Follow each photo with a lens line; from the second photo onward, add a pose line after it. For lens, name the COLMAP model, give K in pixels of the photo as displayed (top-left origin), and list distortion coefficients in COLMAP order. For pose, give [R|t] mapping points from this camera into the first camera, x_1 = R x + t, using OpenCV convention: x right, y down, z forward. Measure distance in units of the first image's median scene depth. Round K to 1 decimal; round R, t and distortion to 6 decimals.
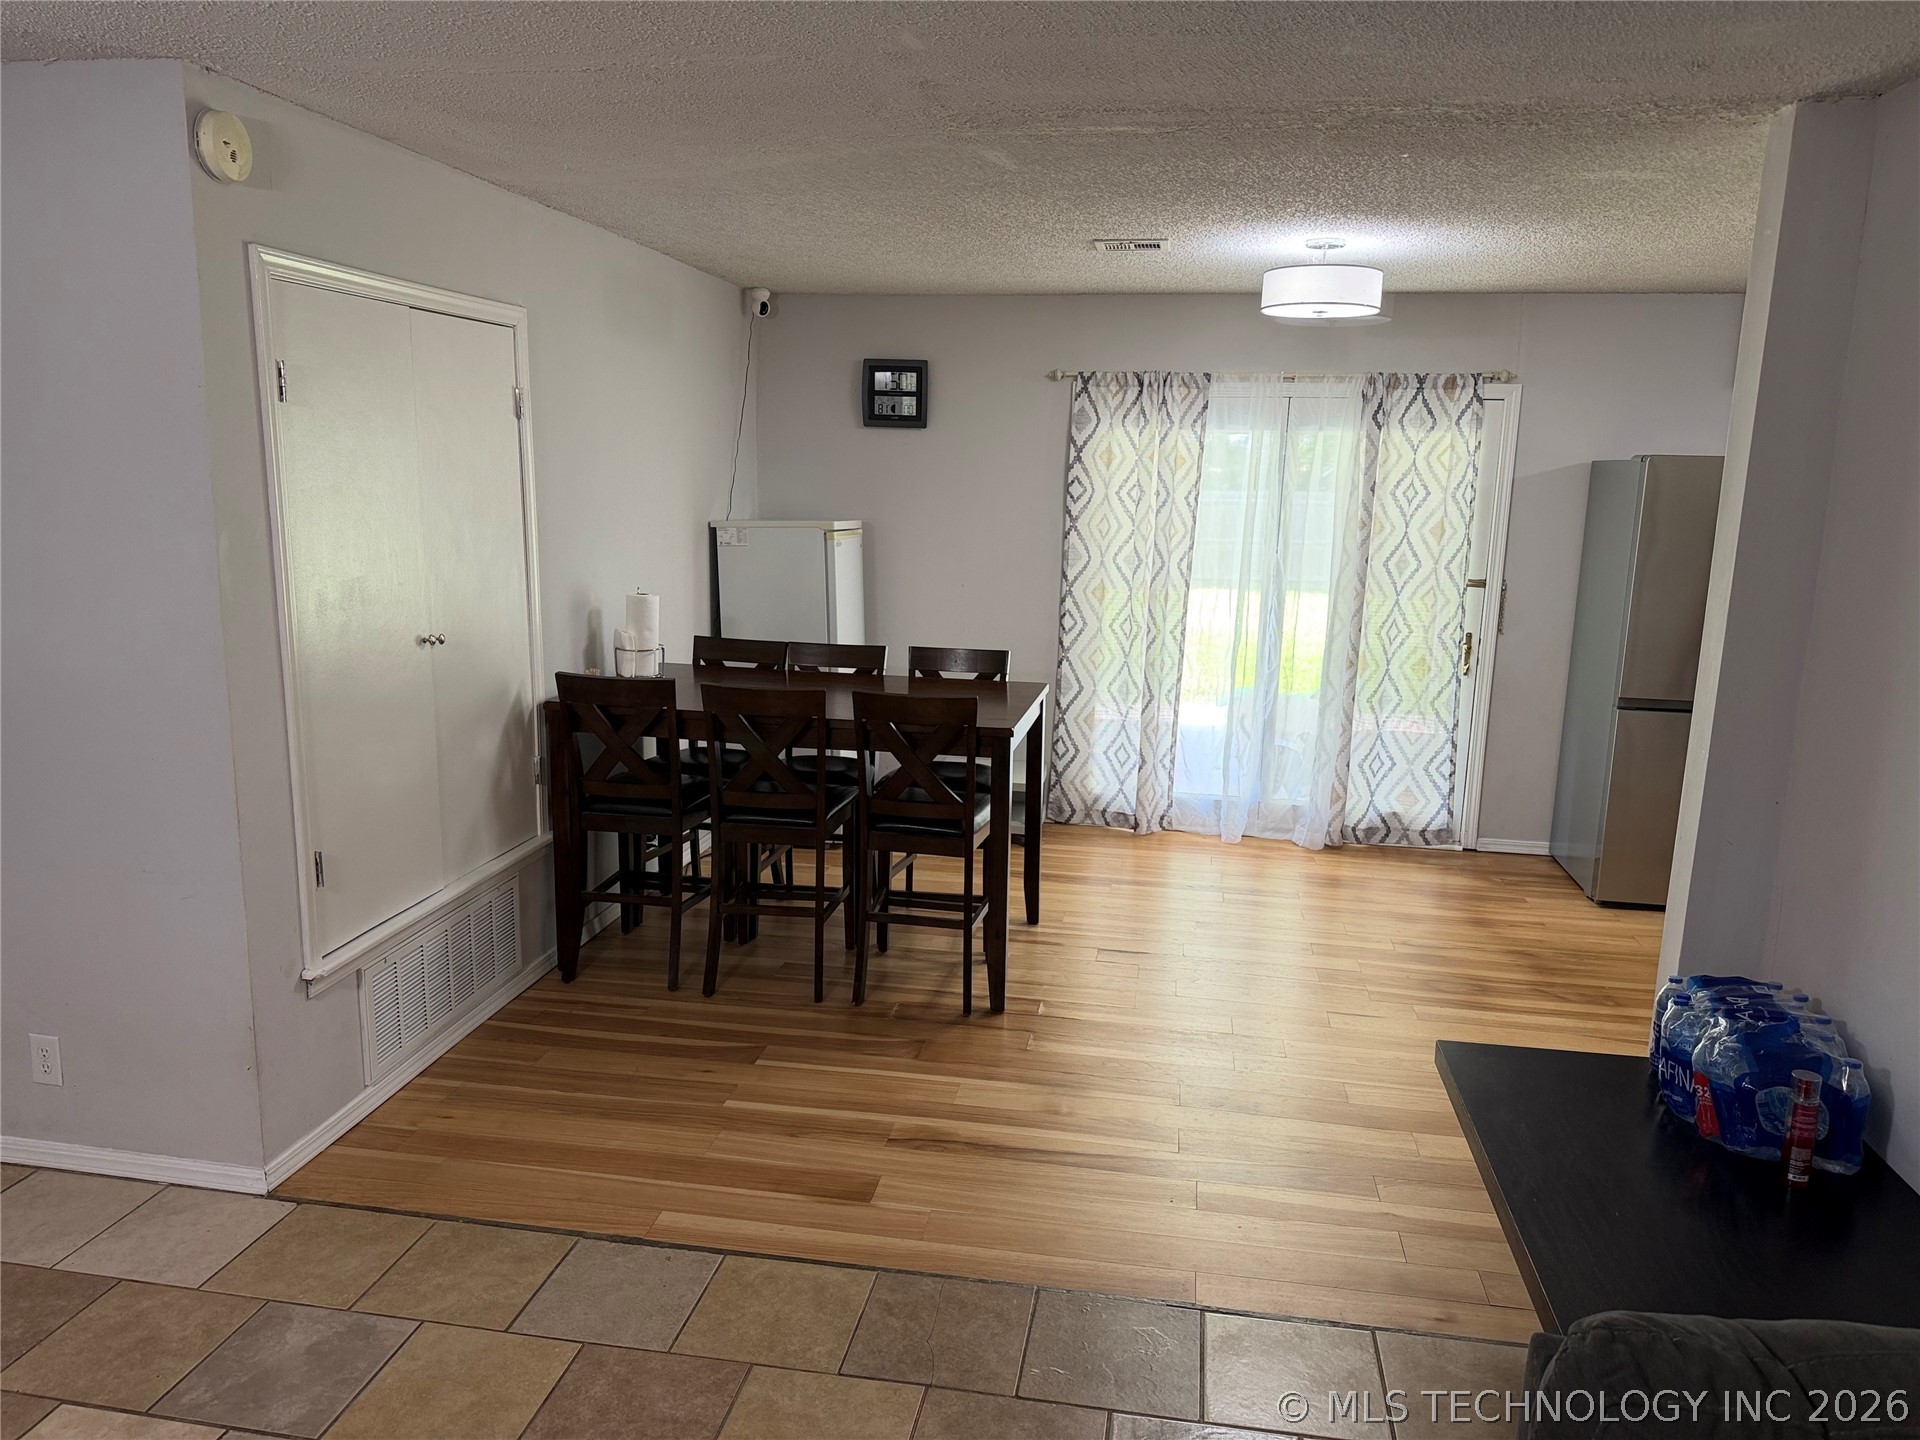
lens RADIAL K [[1347.5, 0, 959.5], [0, 1347.5, 722.8], [0, 0, 1]] dist [0.069923, -0.041155]
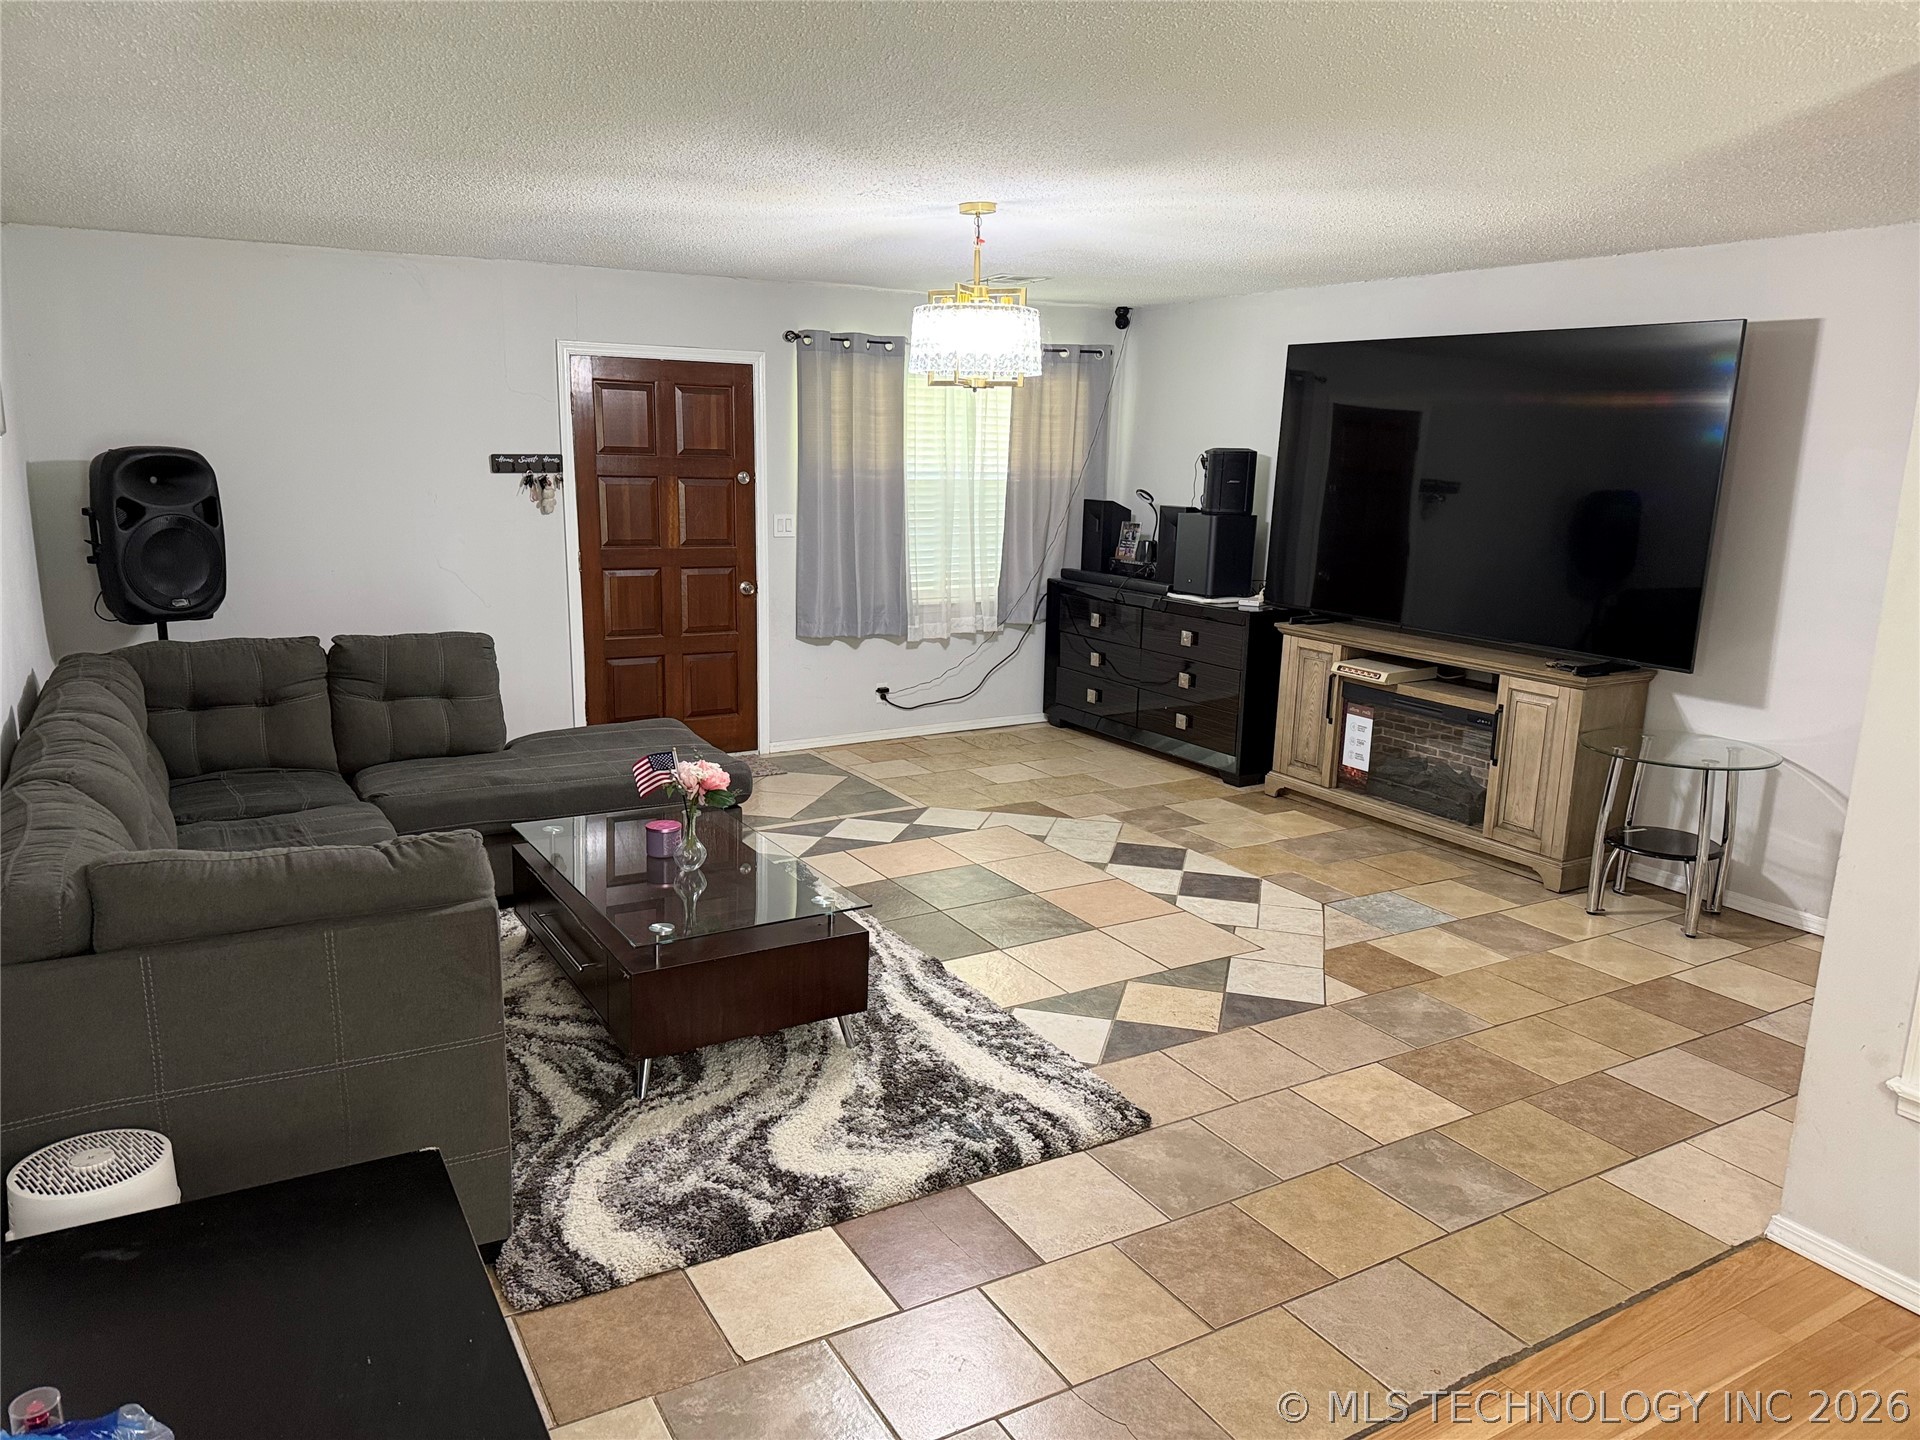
lens RADIAL K [[1347.5, 0, 959.8], [0, 1347.5, 724.1], [0, 0, 1]] dist [0.069923, -0.041155]
pose [[-0.762141, 0.111920, -0.637664, 0.399954], [-0.147390, 0.929085, 0.339230, -0.188548], [0.630411, 0.352526, -0.691598, 0.928312]]
